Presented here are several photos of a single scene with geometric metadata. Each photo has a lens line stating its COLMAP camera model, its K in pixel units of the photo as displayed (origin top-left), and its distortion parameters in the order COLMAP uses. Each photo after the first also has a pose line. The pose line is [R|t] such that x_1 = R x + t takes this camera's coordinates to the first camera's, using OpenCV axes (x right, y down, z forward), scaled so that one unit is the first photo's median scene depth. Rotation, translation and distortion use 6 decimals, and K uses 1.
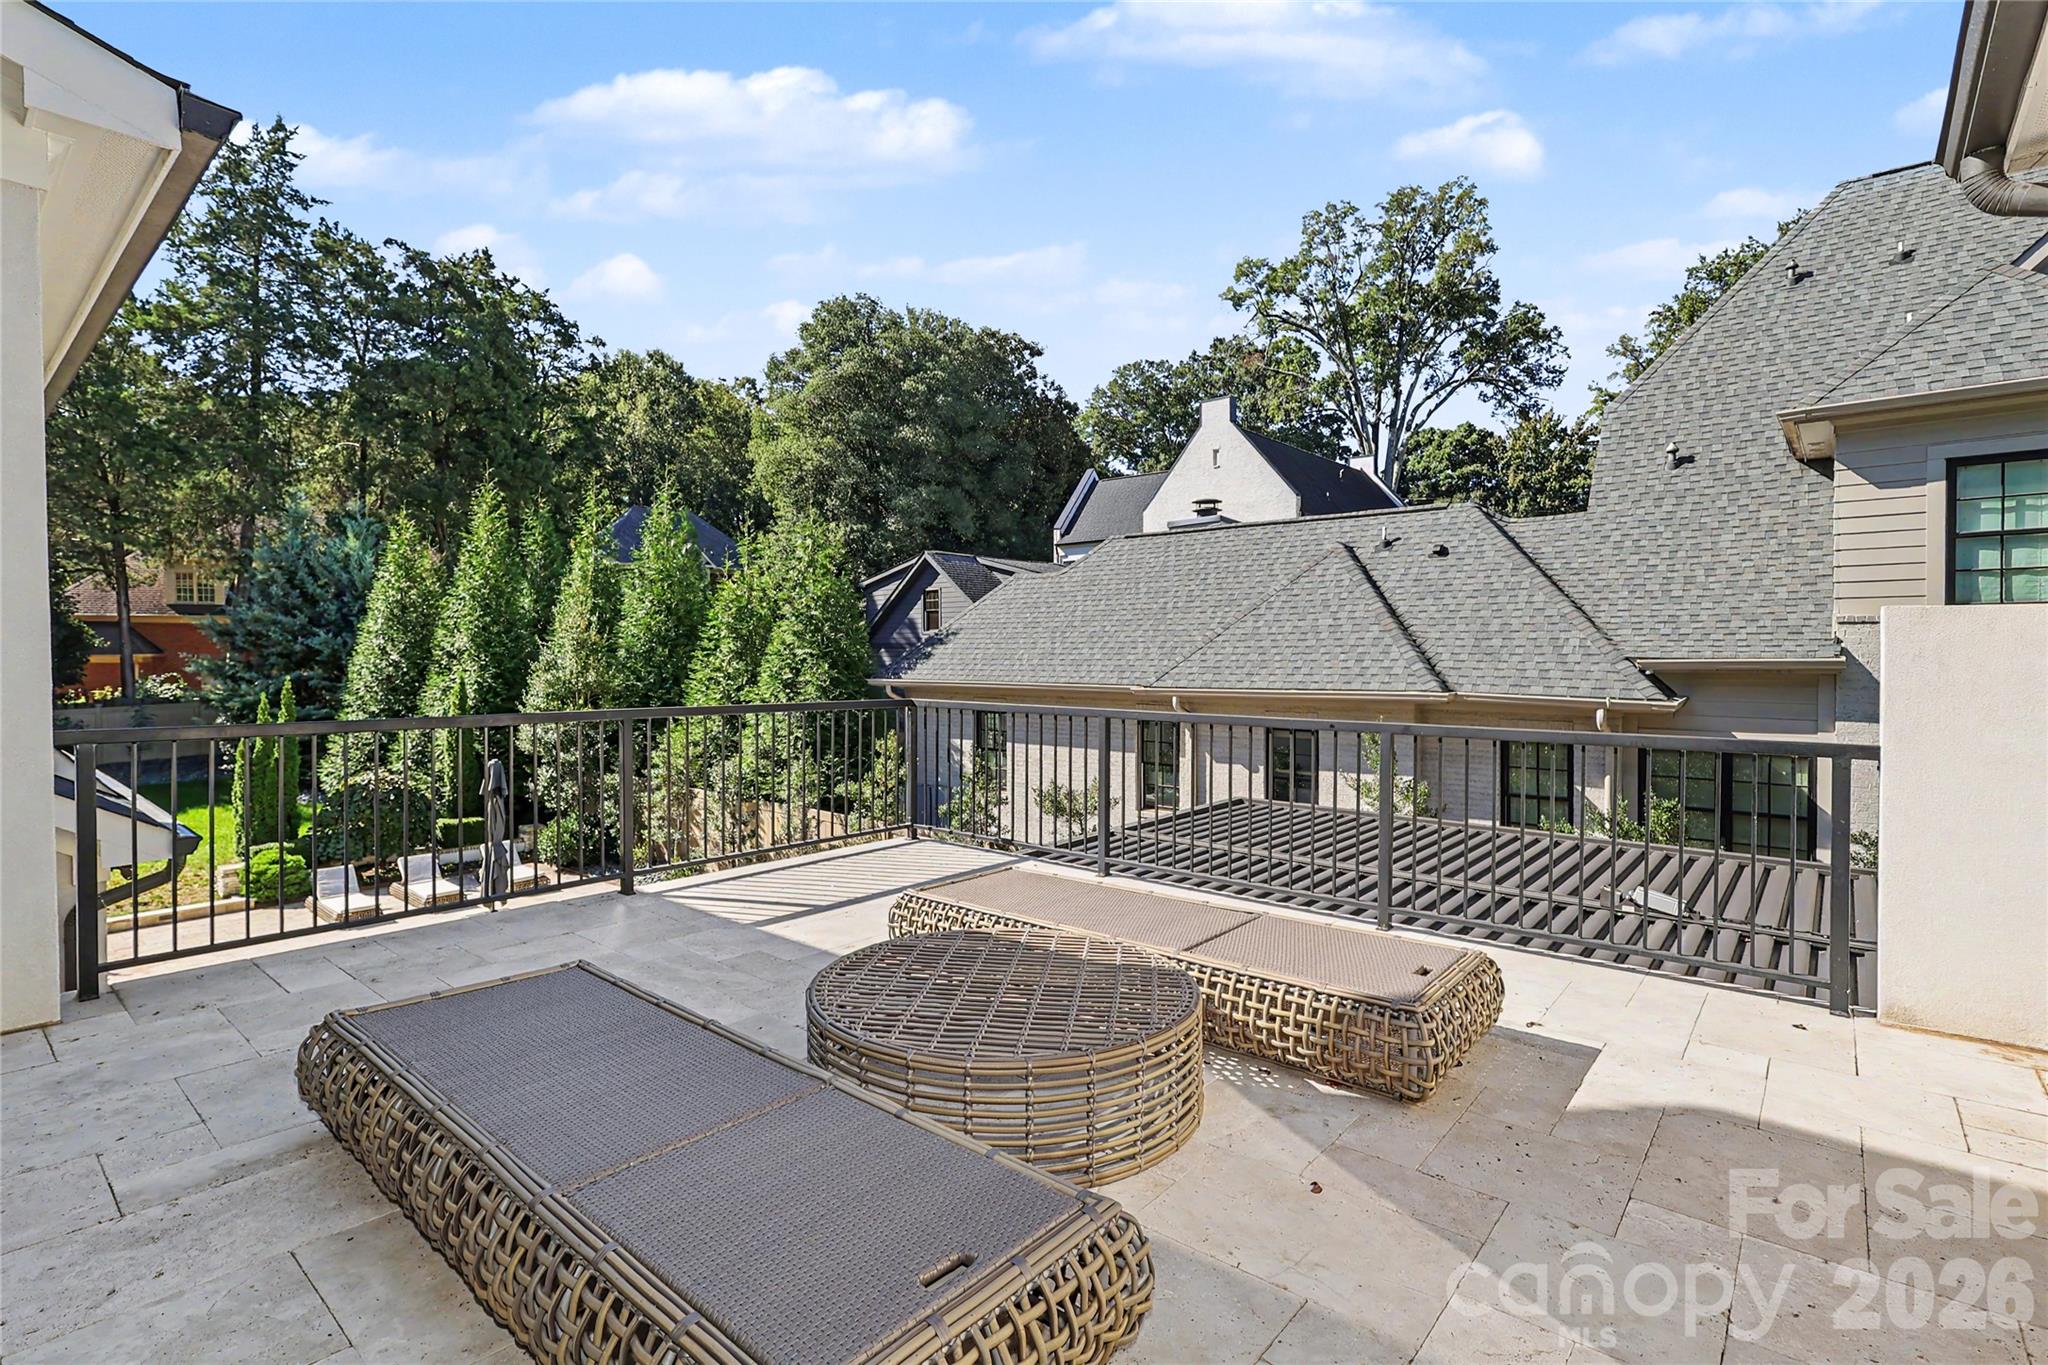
lens RADIAL K [[974.4, 0, 1008.2], [0, 974.4, 676.5], [0, 0, 1]] dist [-0.000315, 0.001071]
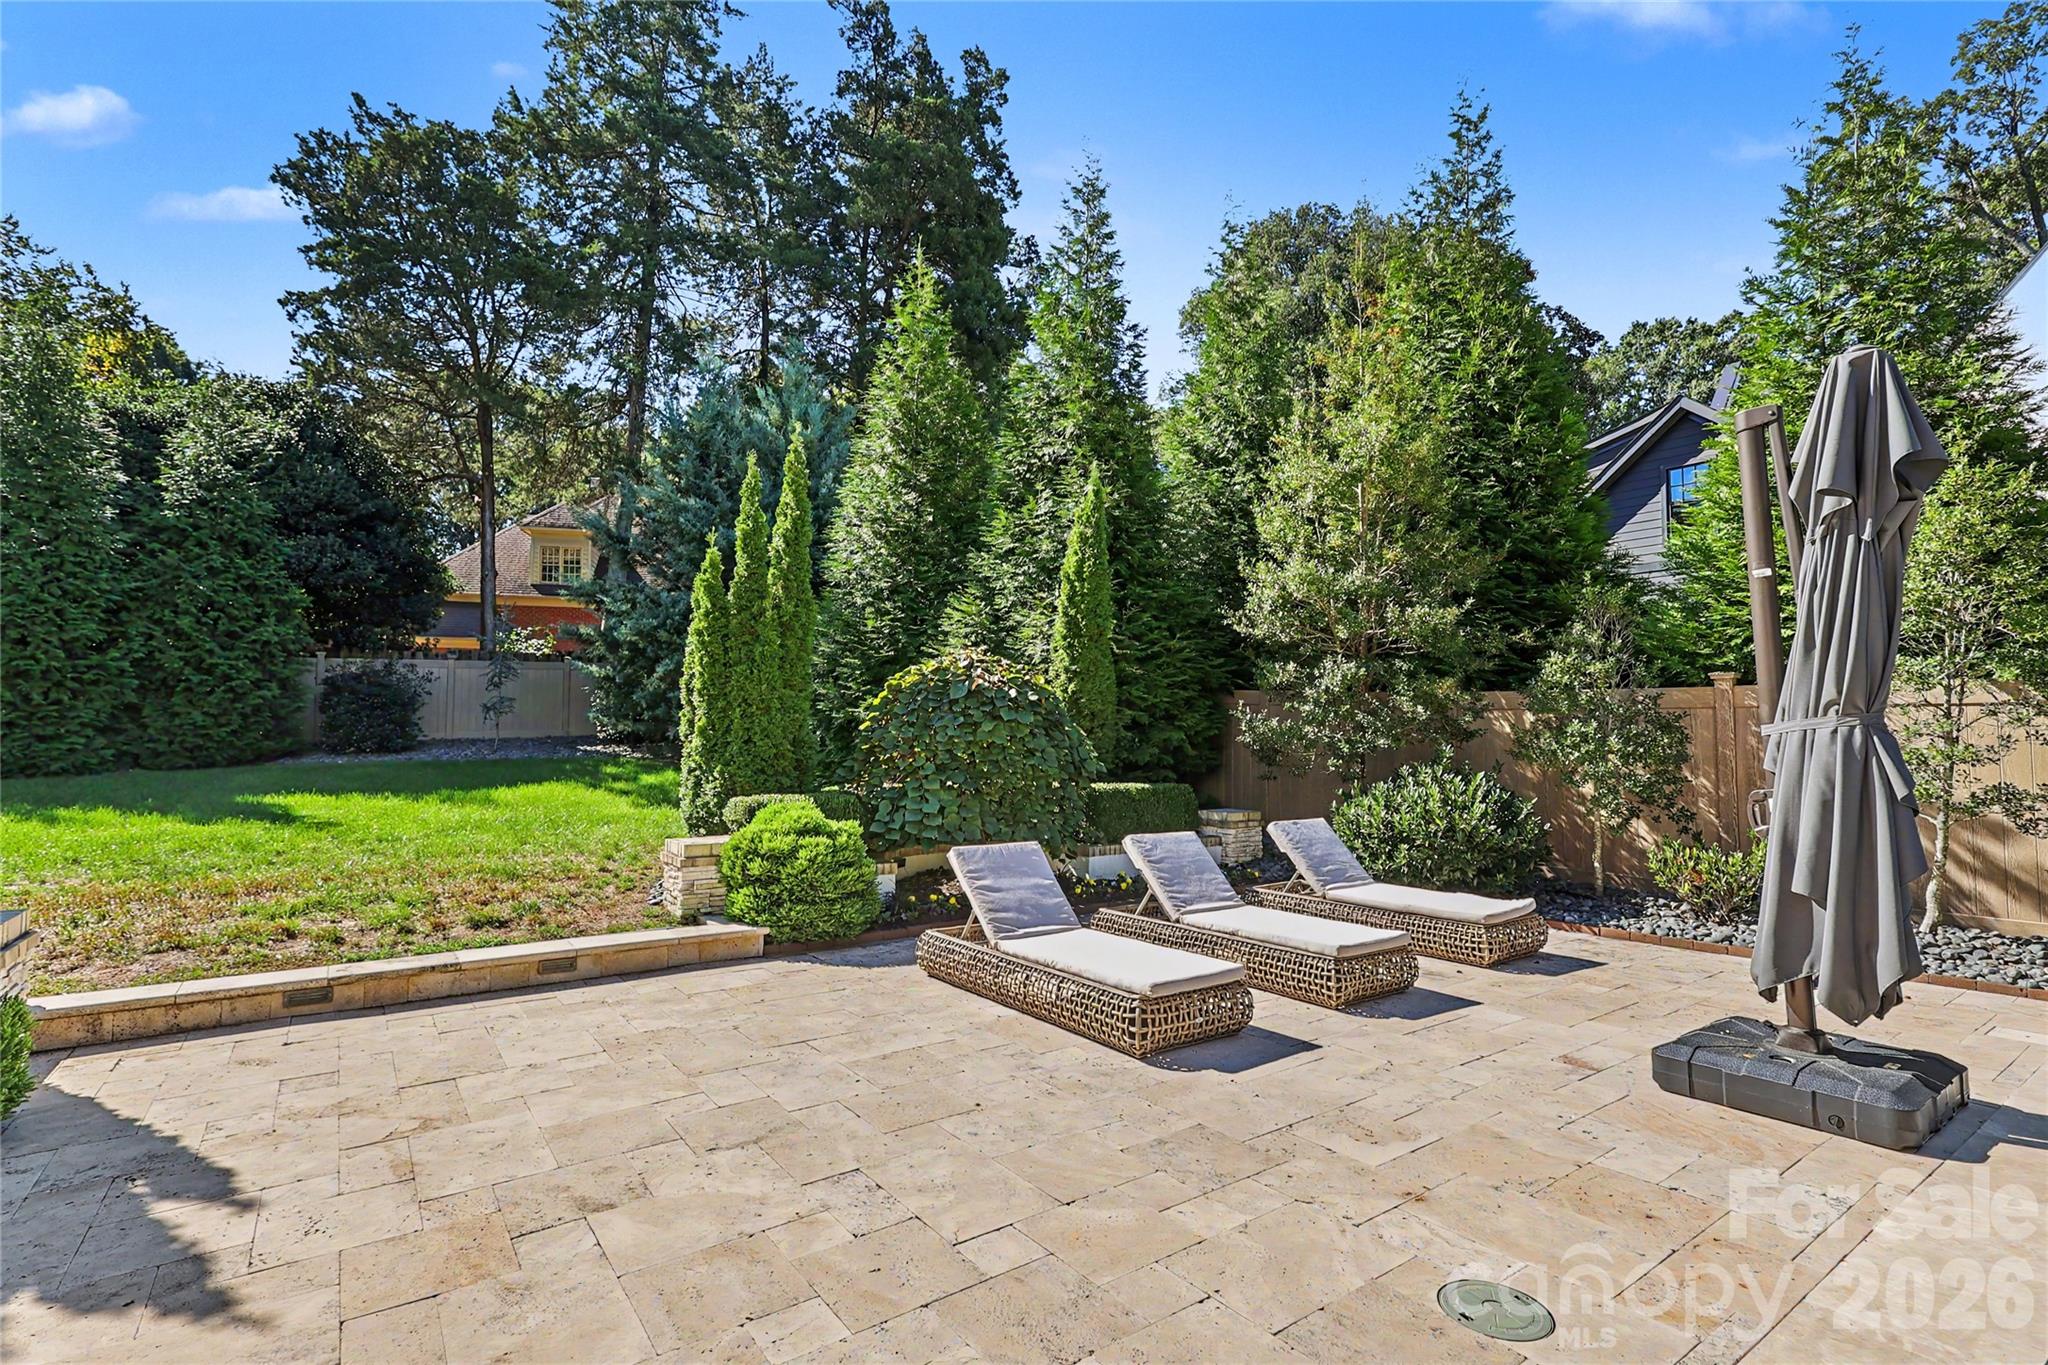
lens RADIAL K [[967.9, 0, 1024.4], [0, 967.9, 696.2], [0, 0, 1]] dist [-0.001742, 0.000400]
pose [[0.974005, -0.004104, -0.226490, -0.474216], [-0.011468, 0.997660, -0.067397, 0.131305], [0.226237, 0.068242, 0.971679, 0.531853]]
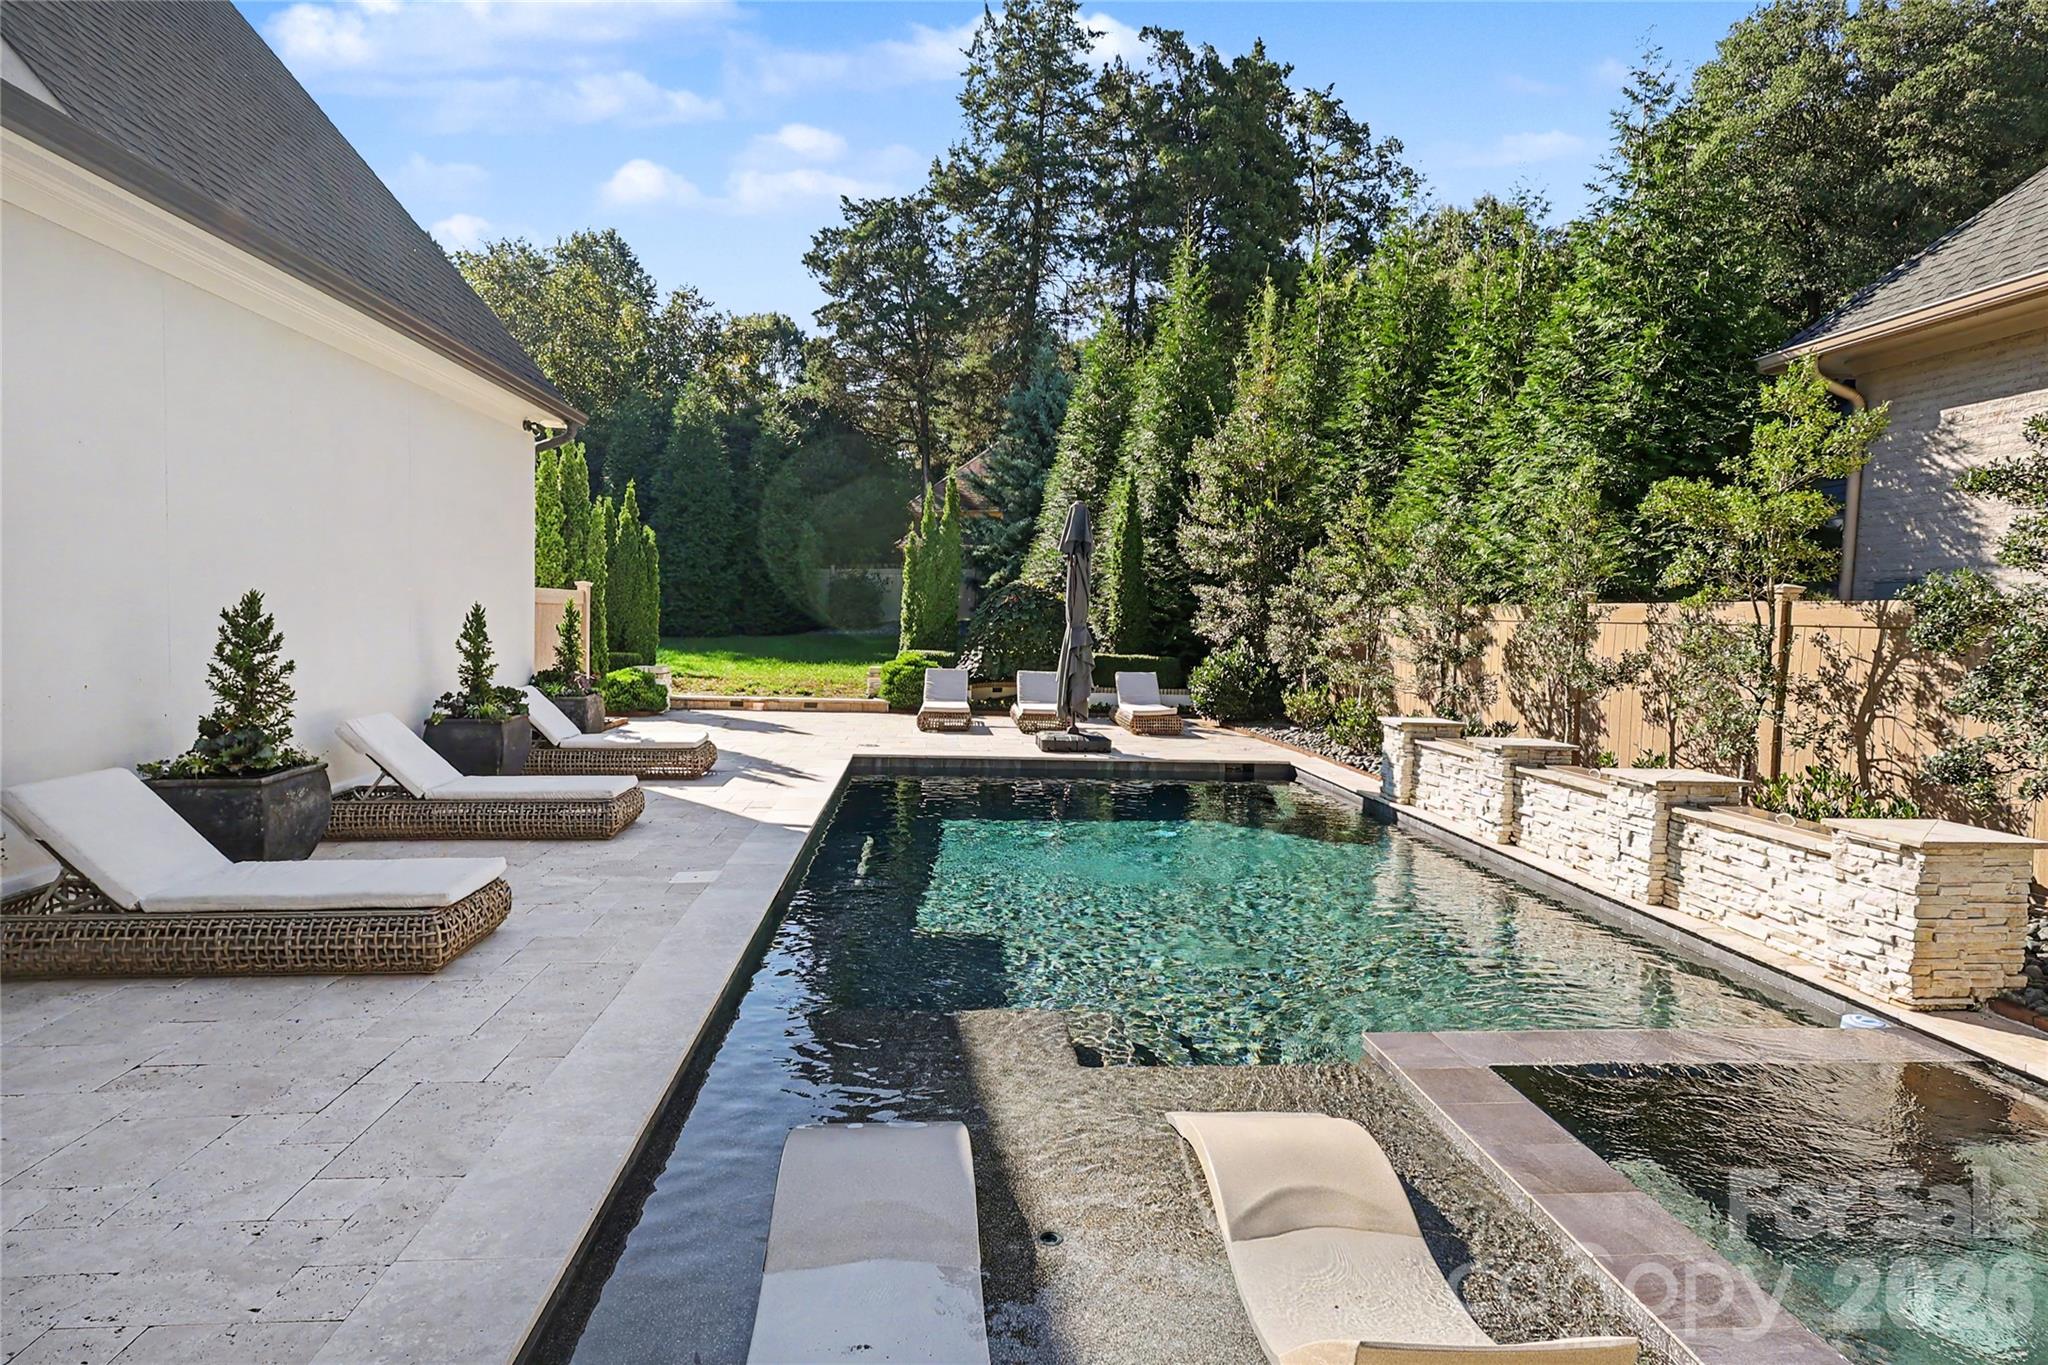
lens RADIAL K [[1059.2, 0, 1024.0], [0, 1059.2, 682.5], [0, 0, 1]] dist [0.005060, 0.000719]
pose [[0.722252, 0.060165, -0.689009, -0.030683], [-0.039949, 0.998175, 0.045286, 0.128911], [0.690476, -0.005183, 0.723337, 0.318393]]
